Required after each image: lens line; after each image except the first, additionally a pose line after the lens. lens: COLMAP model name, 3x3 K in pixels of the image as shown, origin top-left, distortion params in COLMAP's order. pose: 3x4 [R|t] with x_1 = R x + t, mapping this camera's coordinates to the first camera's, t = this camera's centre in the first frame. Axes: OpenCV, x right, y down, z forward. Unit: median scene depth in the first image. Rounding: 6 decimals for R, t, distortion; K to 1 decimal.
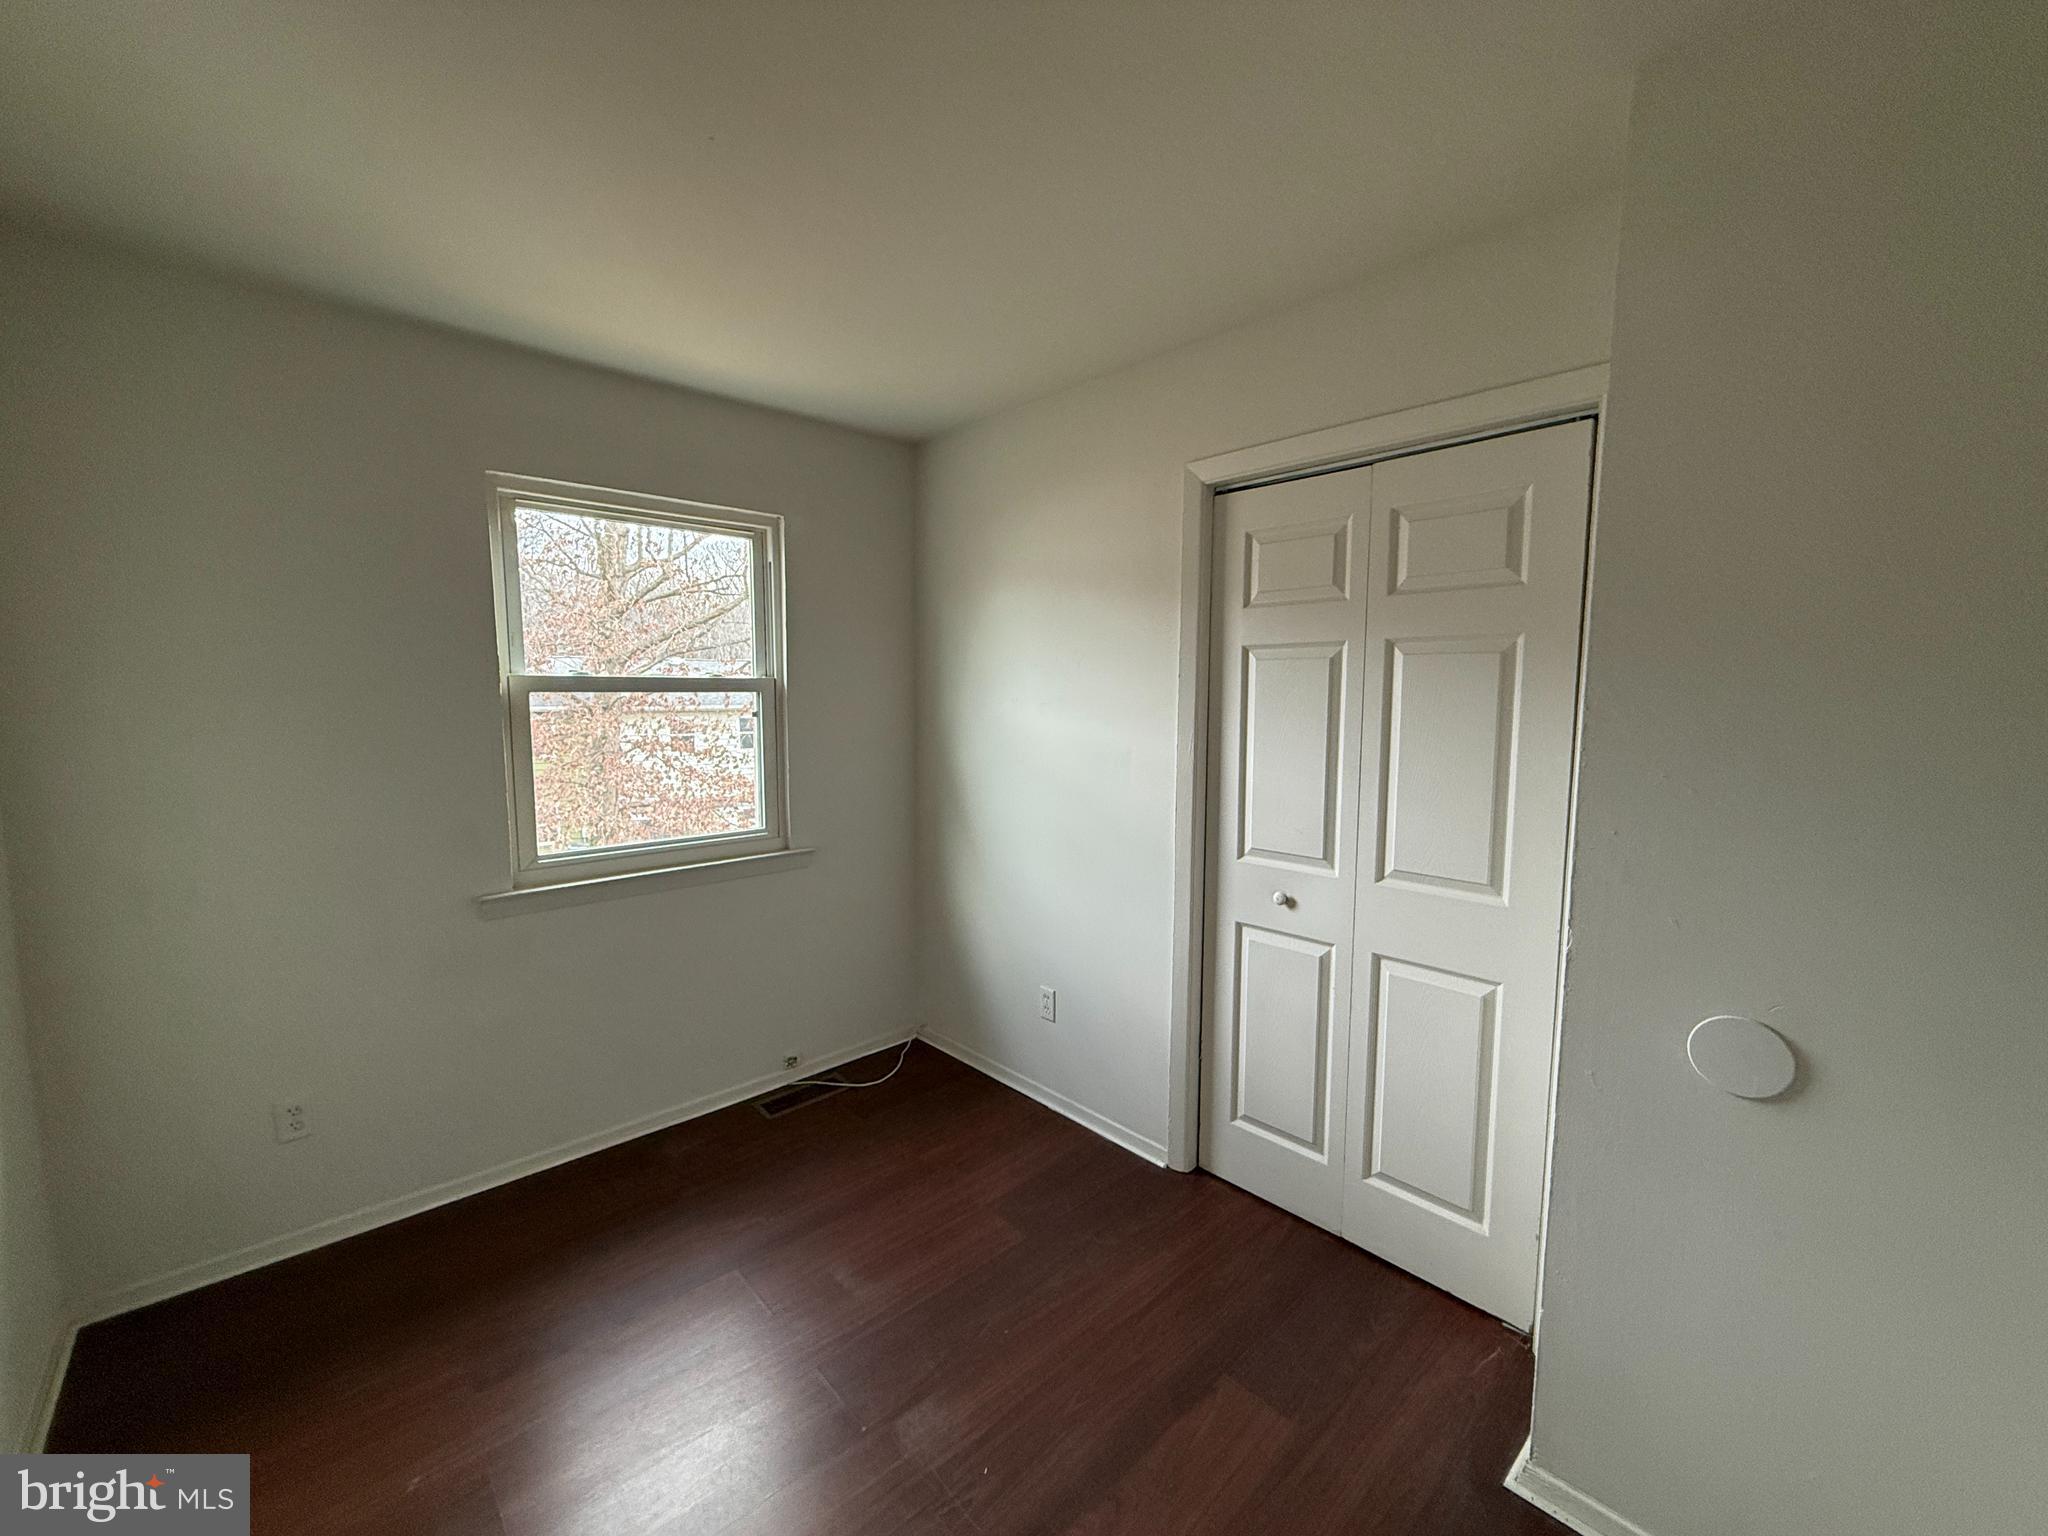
lens RADIAL K [[815.2, 0, 1023.0], [0, 815.2, 776.9], [0, 0, 1]] dist [-0.002850, 0.000395]
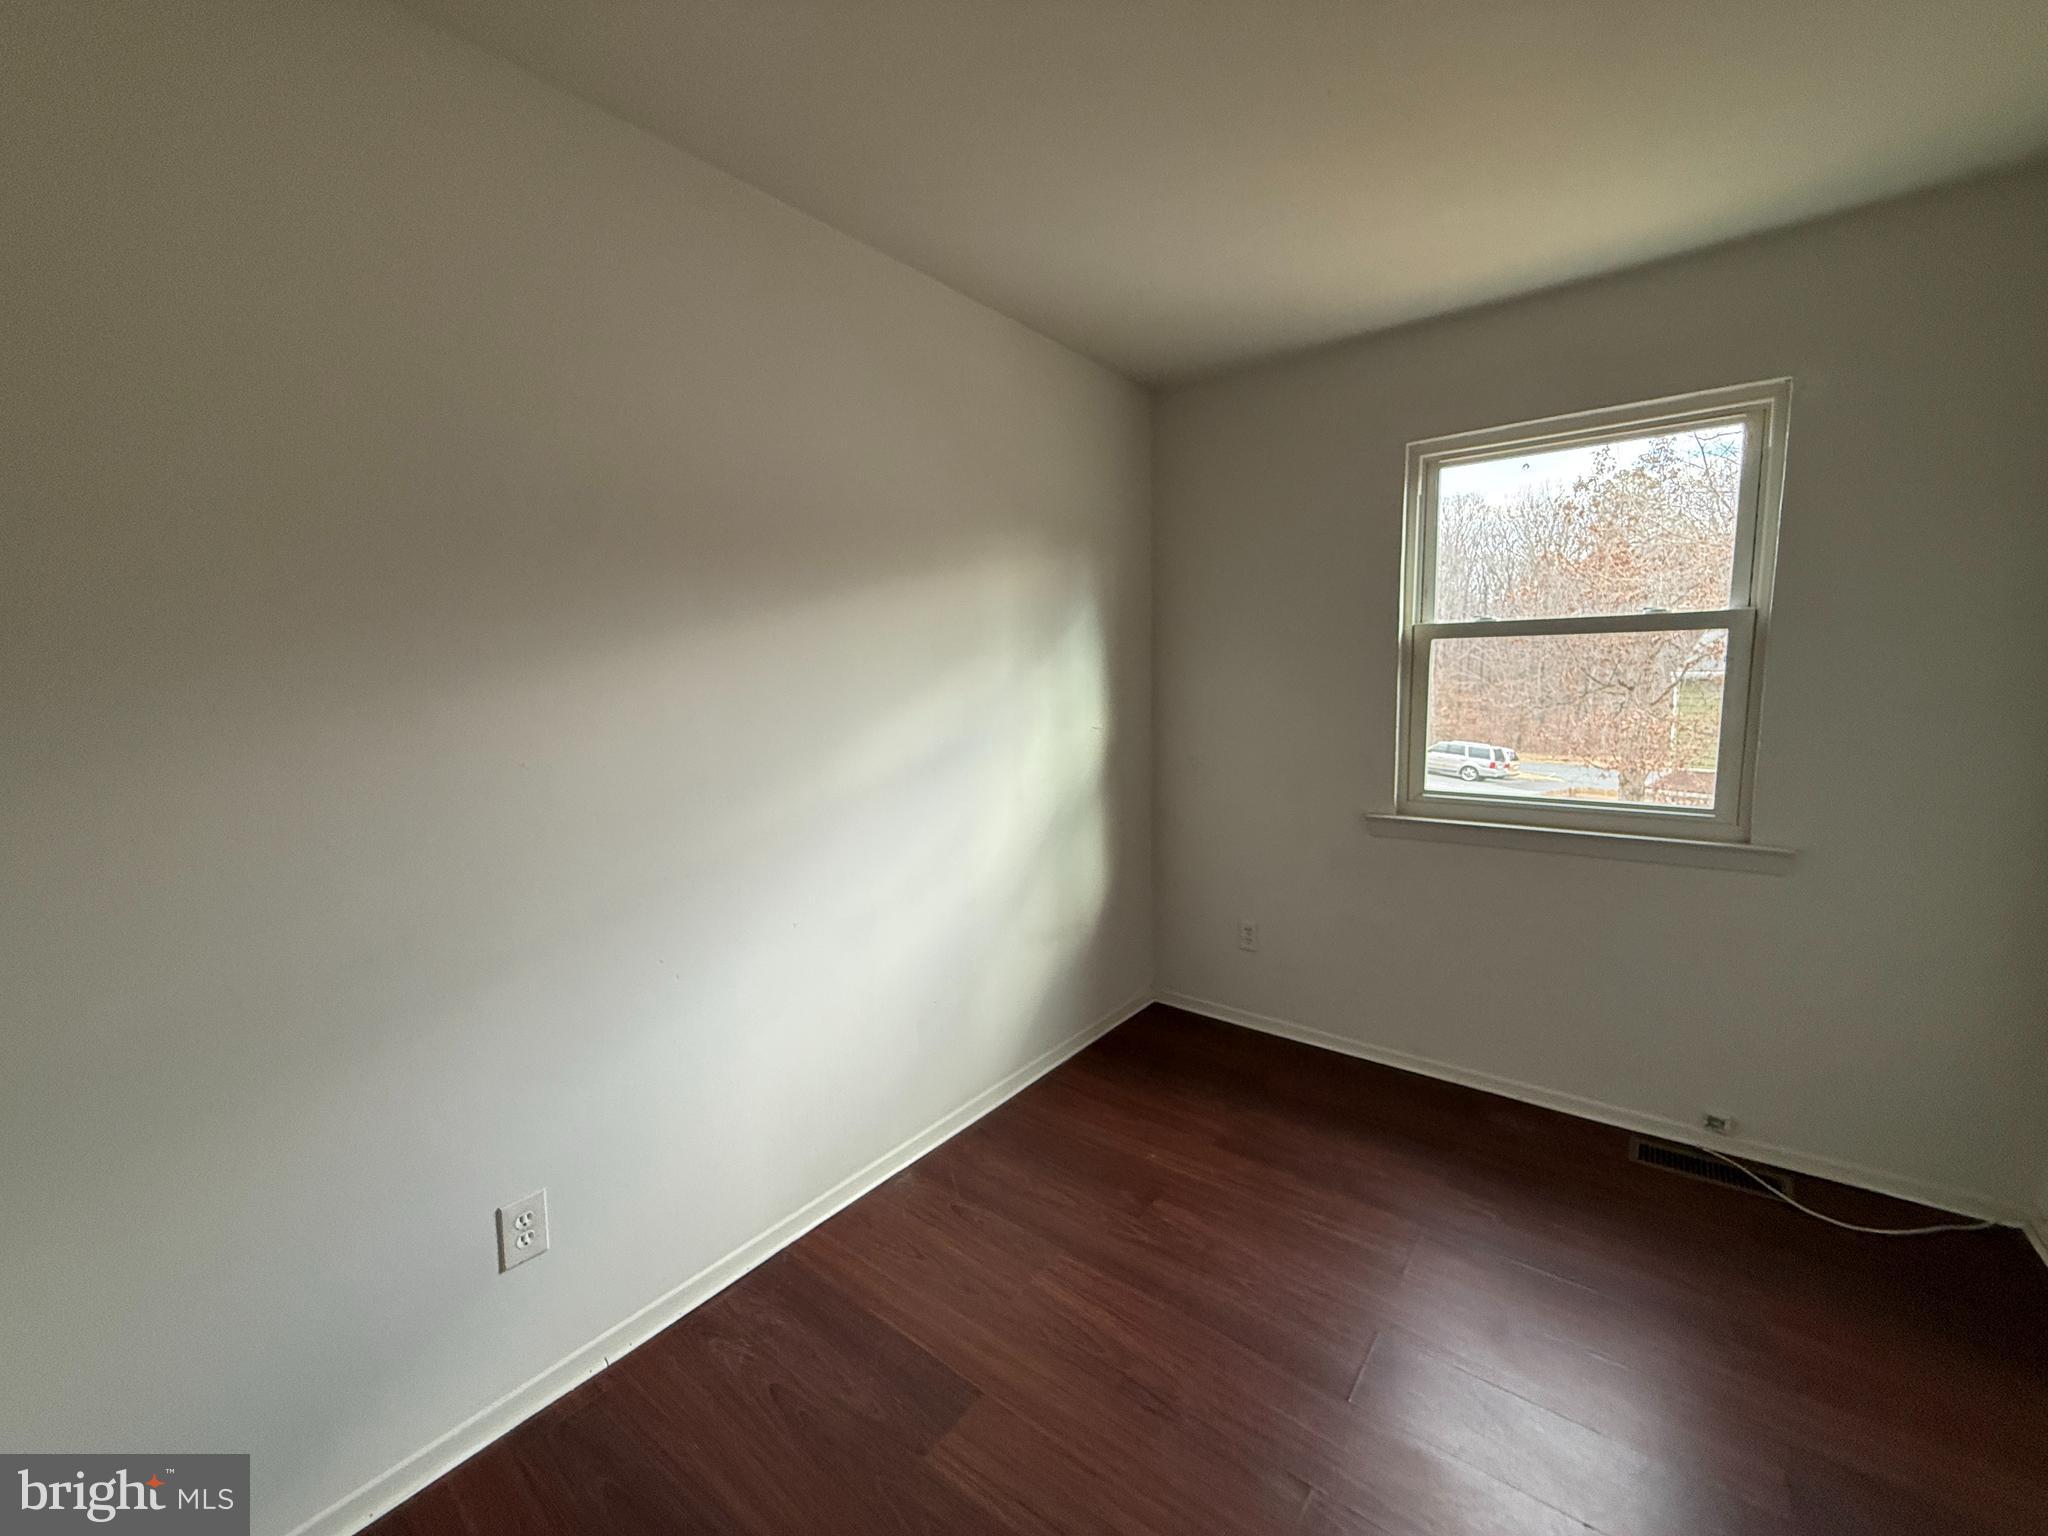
lens RADIAL K [[819.0, 0, 1024.1], [0, 819.0, 764.0], [0, 0, 1]] dist [0.008675, -0.000117]
pose [[0.171973, 0.119267, -0.977855, 0.416116], [-0.076753, 0.991249, 0.107403, -0.015149], [0.982107, 0.056583, 0.179622, 0.293454]]
